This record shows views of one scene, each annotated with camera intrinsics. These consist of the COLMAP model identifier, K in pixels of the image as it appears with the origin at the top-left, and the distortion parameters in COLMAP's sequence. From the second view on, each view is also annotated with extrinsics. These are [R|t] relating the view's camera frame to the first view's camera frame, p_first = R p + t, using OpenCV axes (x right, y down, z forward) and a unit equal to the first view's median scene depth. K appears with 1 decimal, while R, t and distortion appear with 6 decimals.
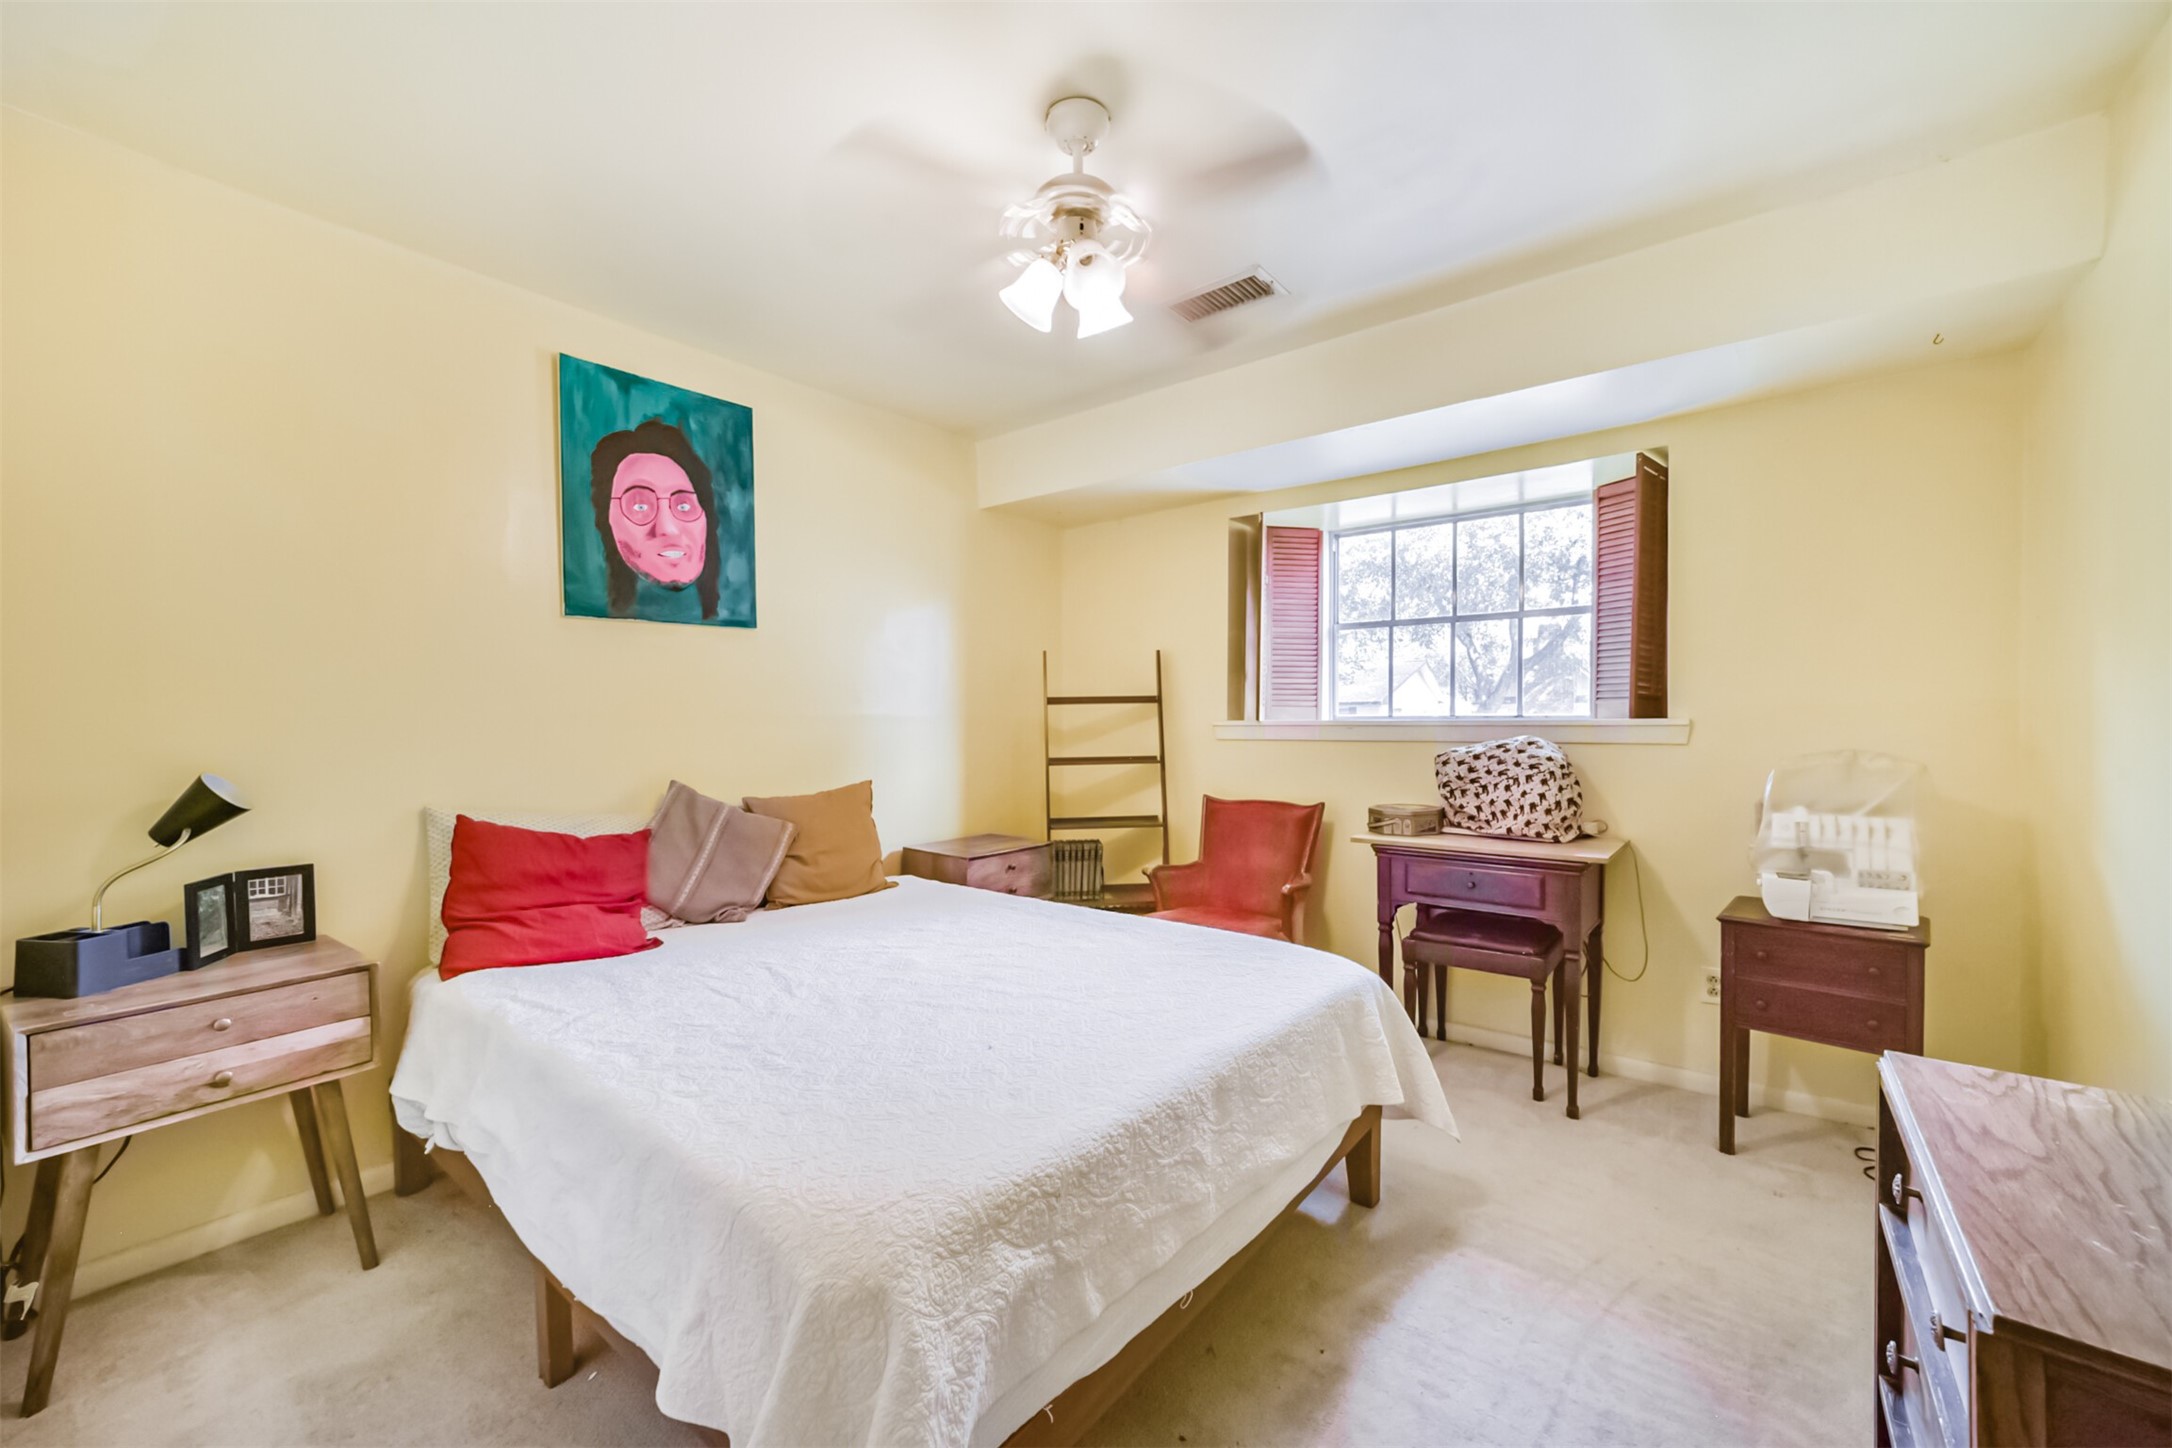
lens RADIAL K [[840.8, 0, 1091.1], [0, 840.8, 728.3], [0, 0, 1]] dist [-0.018999, 0.000328]
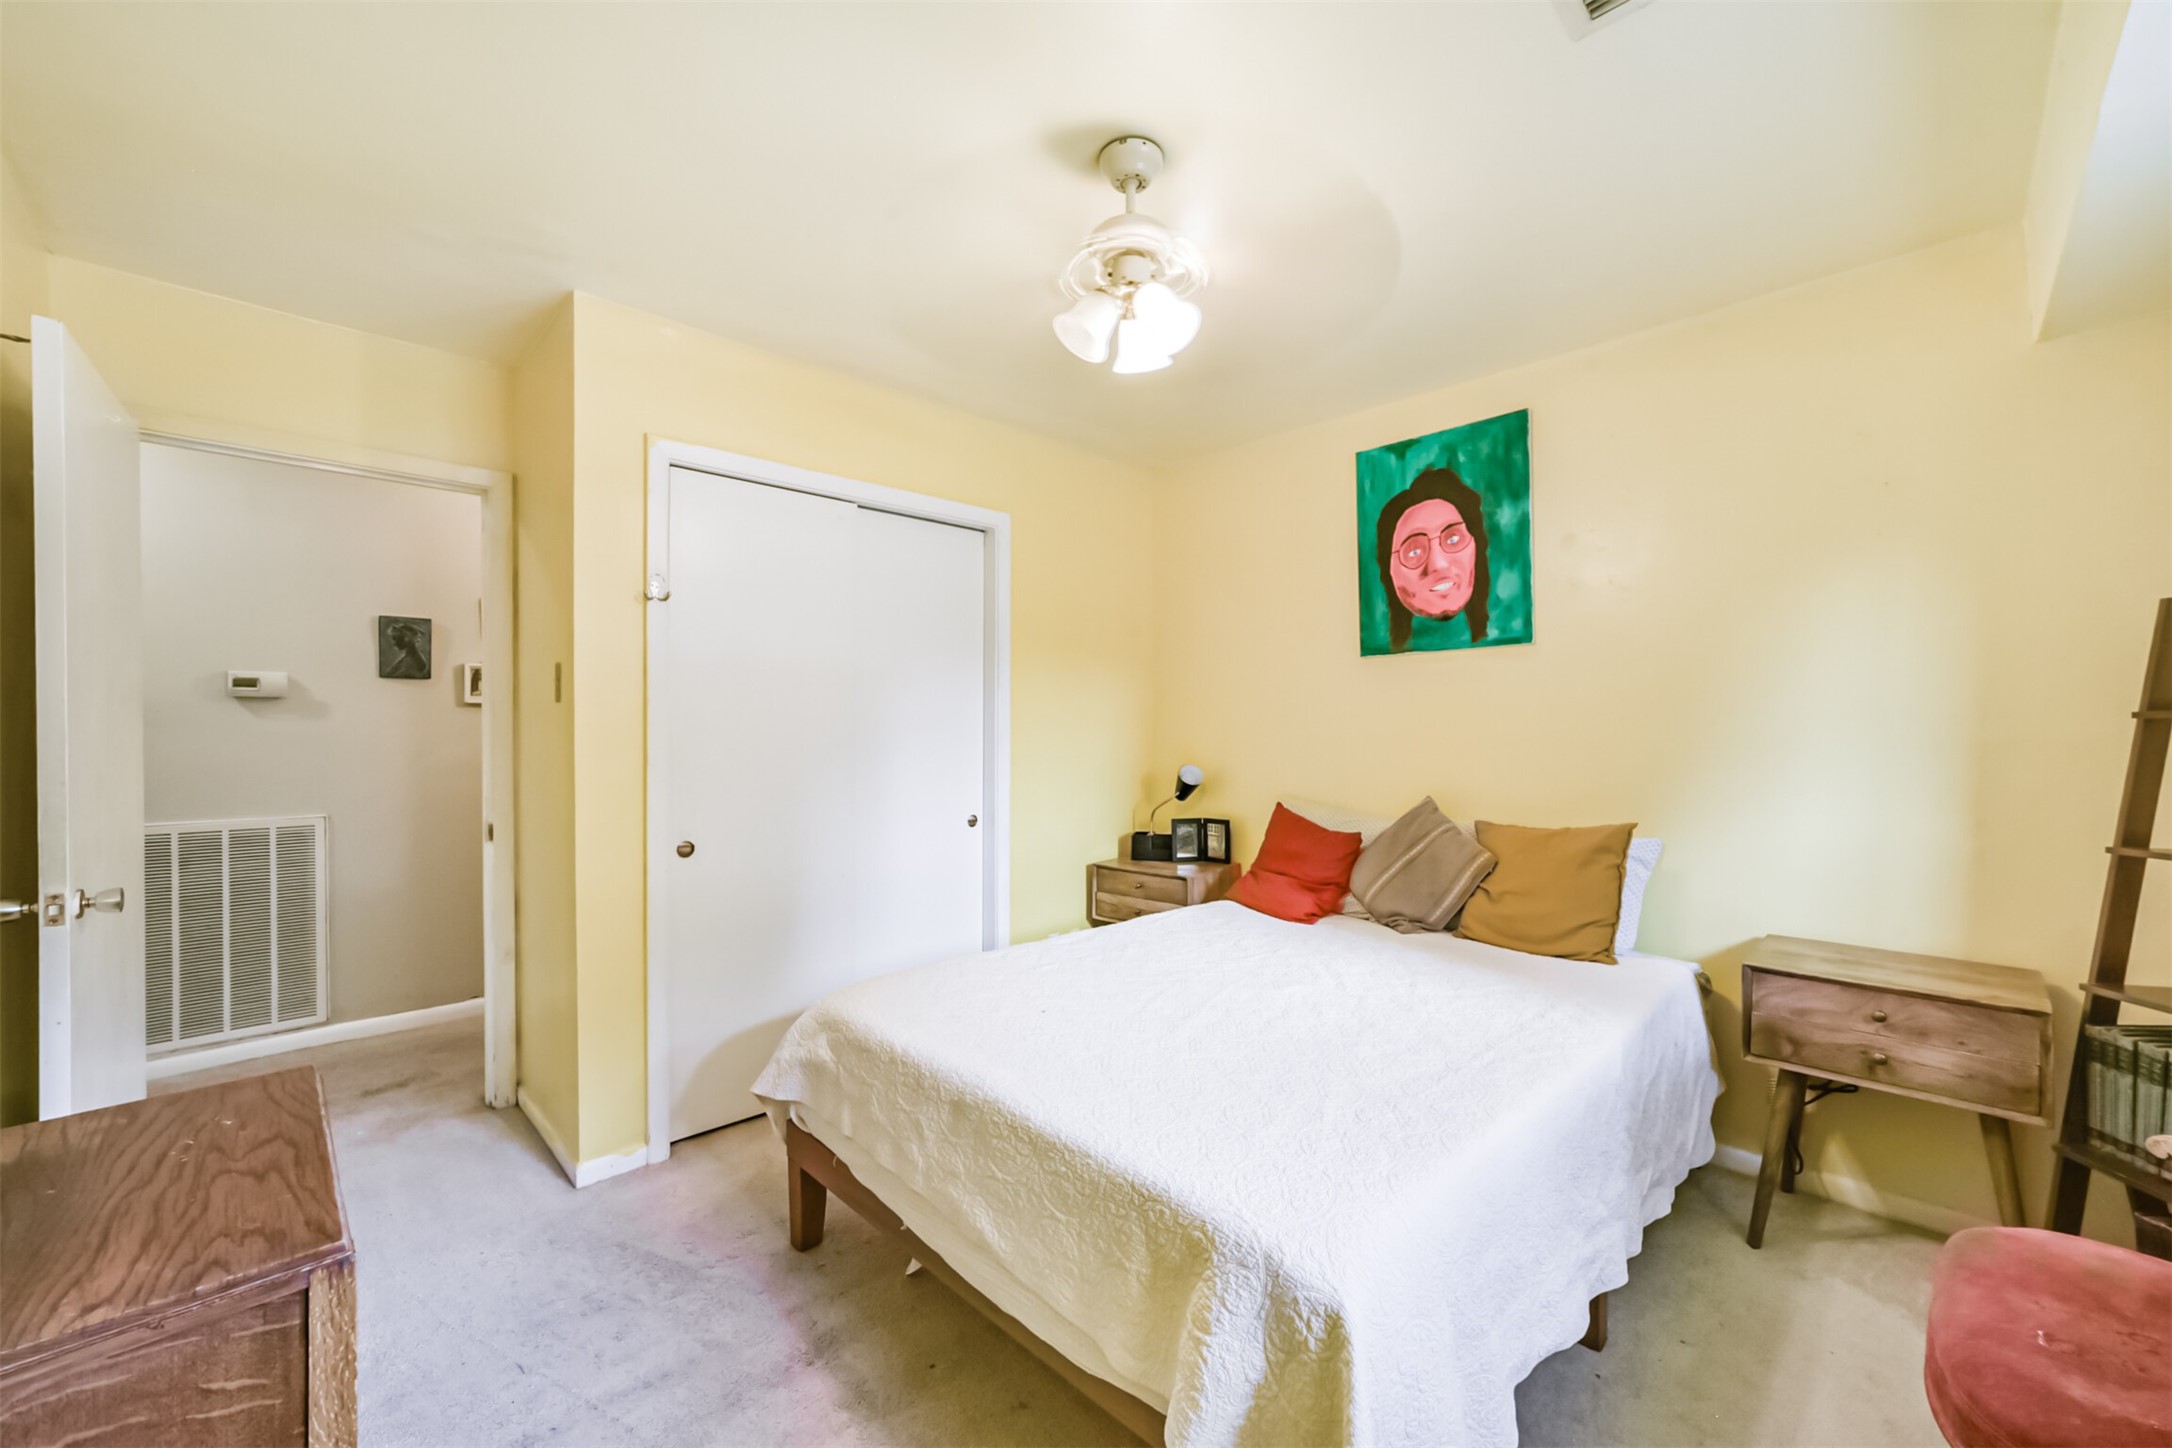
lens RADIAL K [[840.8, 0, 1091.6], [0, 840.8, 723.3], [0, 0, 1]] dist [-0.018999, 0.000328]
pose [[-0.120241, 0.001707, -0.992743, 0.631472], [-0.007065, 0.999972, 0.002575, -0.031871], [0.992720, 0.007323, -0.120225, 0.685244]]
